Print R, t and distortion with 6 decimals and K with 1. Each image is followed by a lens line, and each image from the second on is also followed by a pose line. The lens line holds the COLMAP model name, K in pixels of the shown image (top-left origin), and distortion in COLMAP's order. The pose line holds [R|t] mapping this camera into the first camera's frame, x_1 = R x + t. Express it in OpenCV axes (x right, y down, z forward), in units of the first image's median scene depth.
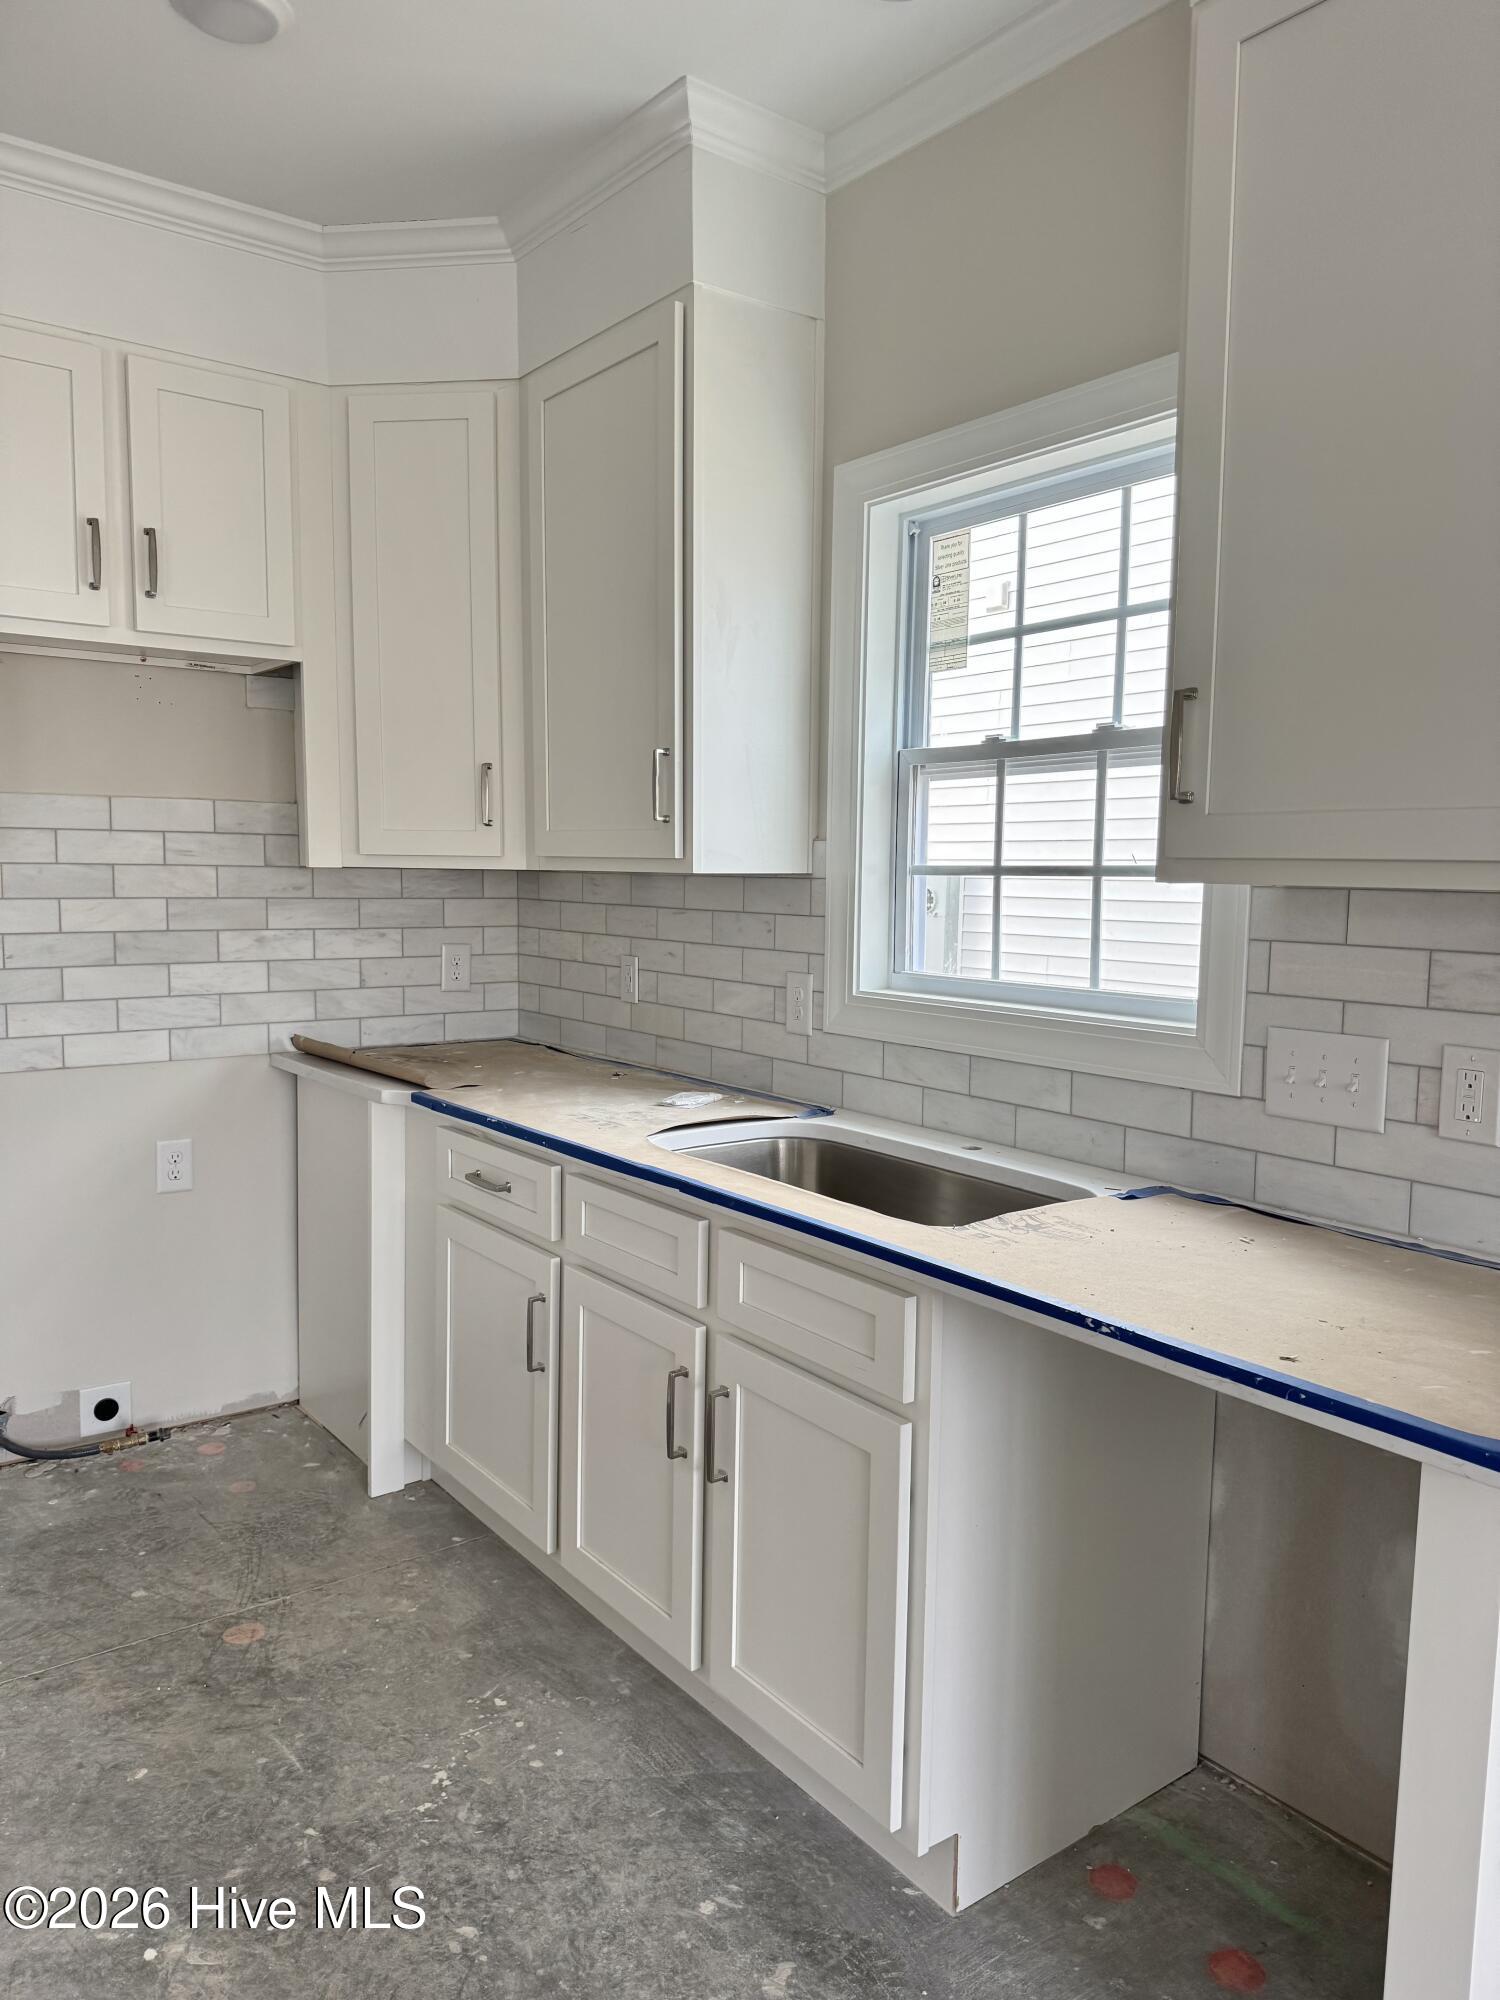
lens RADIAL K [[1419.8, 0, 742.6], [0, 1419.8, 1005.6], [0, 0, 1]] dist [0.070933, -0.077448]
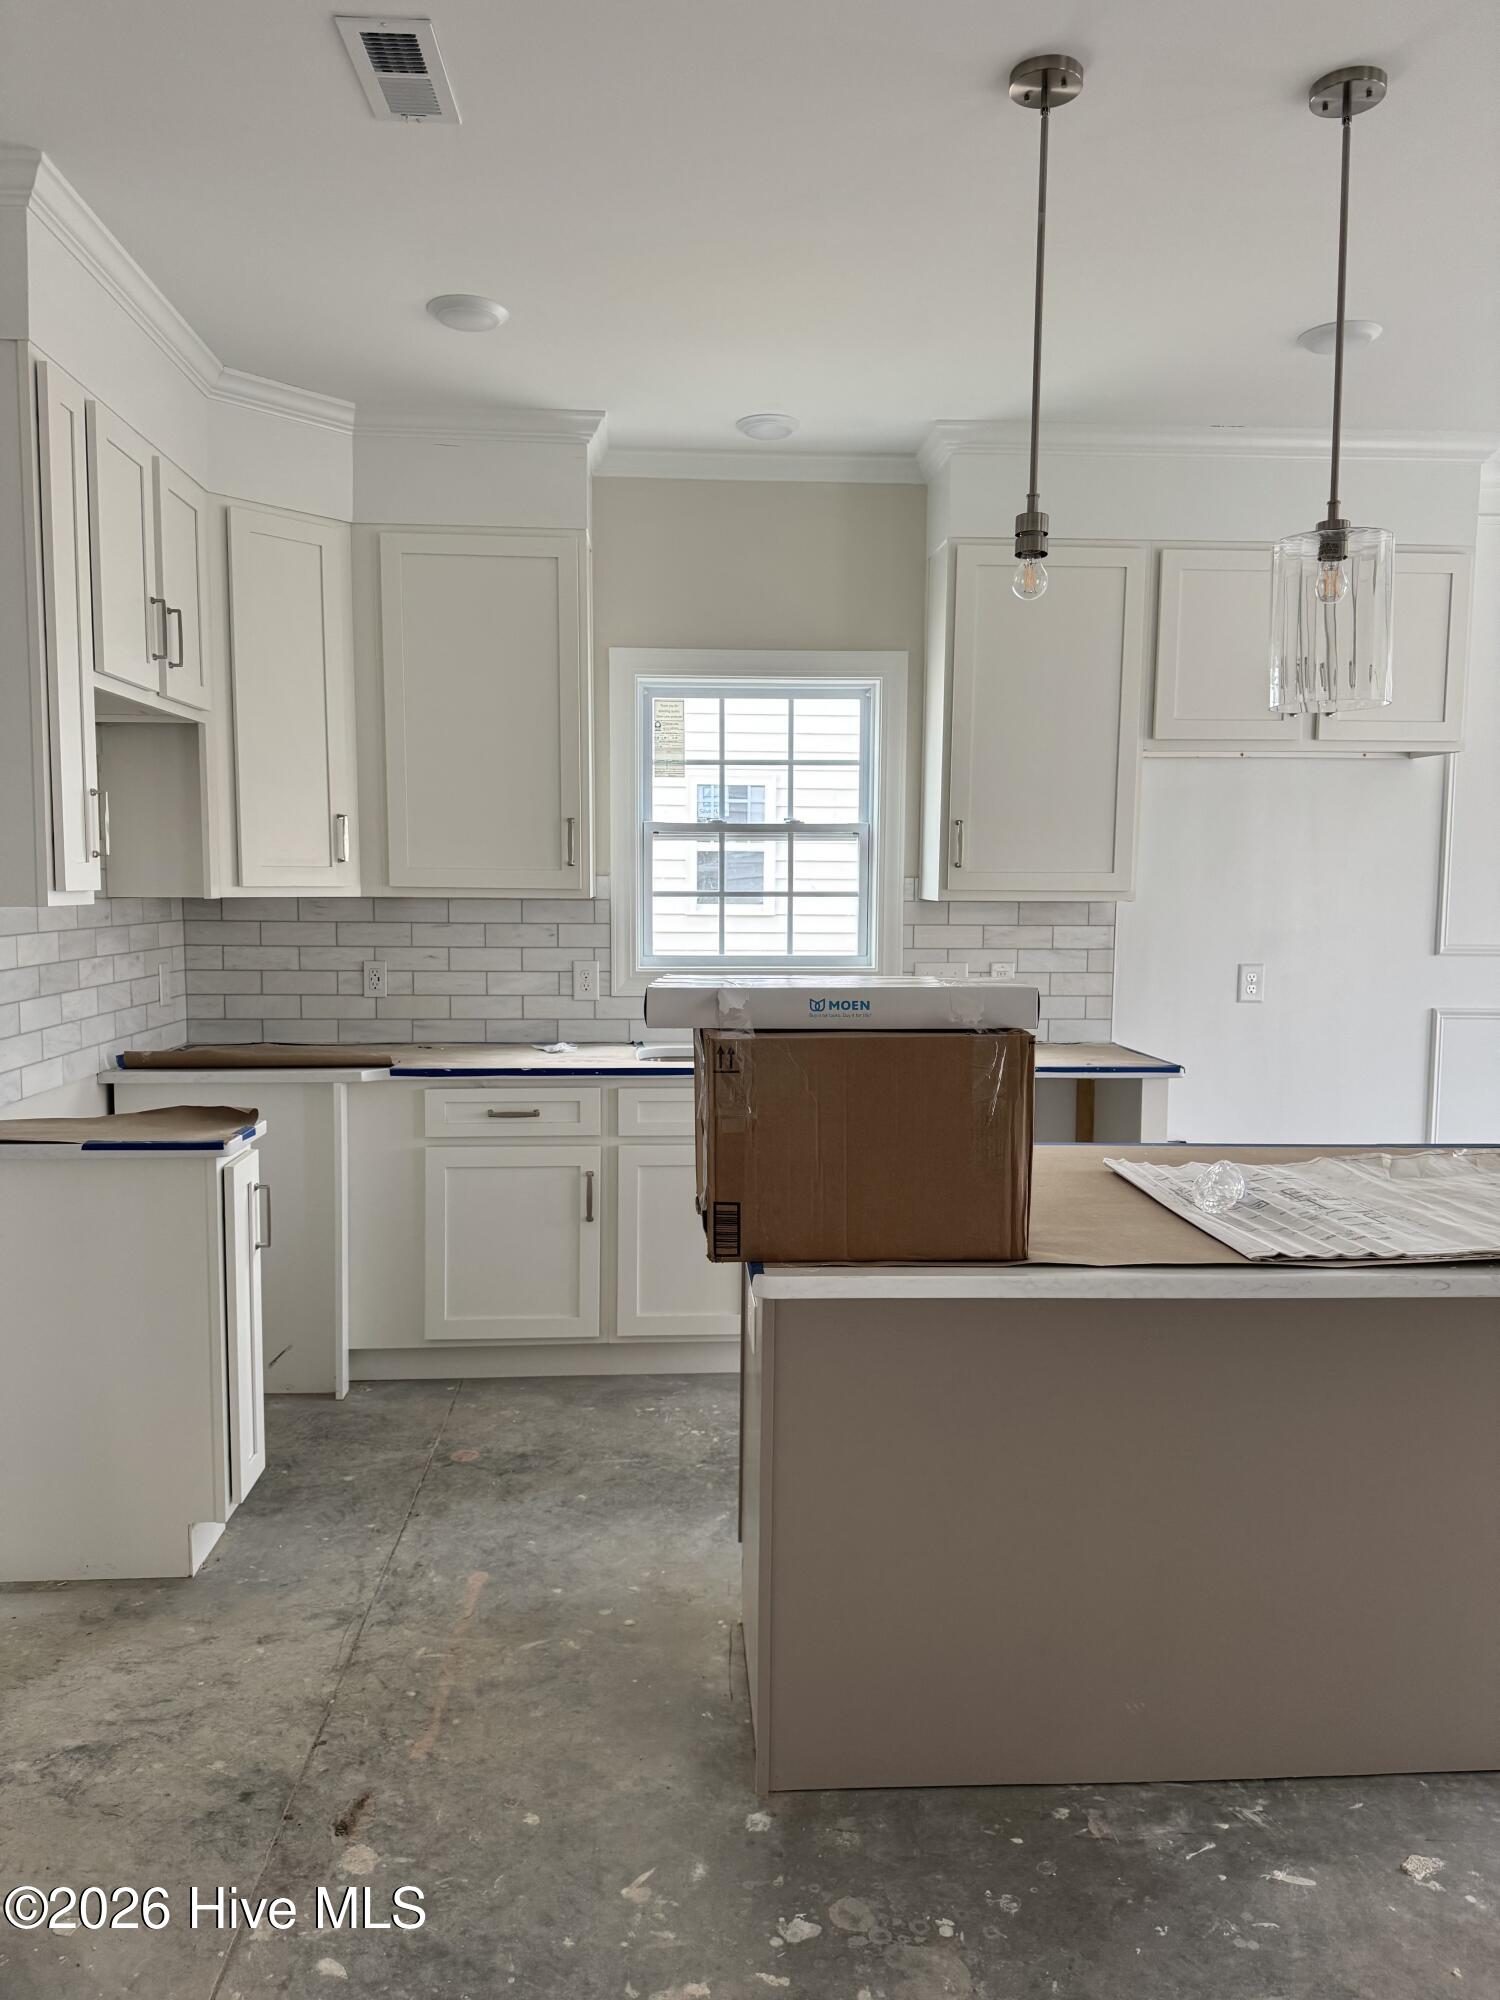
lens RADIAL K [[1419.8, 0, 746.1], [0, 1419.8, 1010.3], [0, 0, 1]] dist [0.070933, -0.077448]
pose [[0.538421, -0.082623, 0.838616, -1.241716], [0.084360, 0.995467, 0.043914, -0.023711], [-0.838443, 0.047101, 0.542951, 0.009784]]
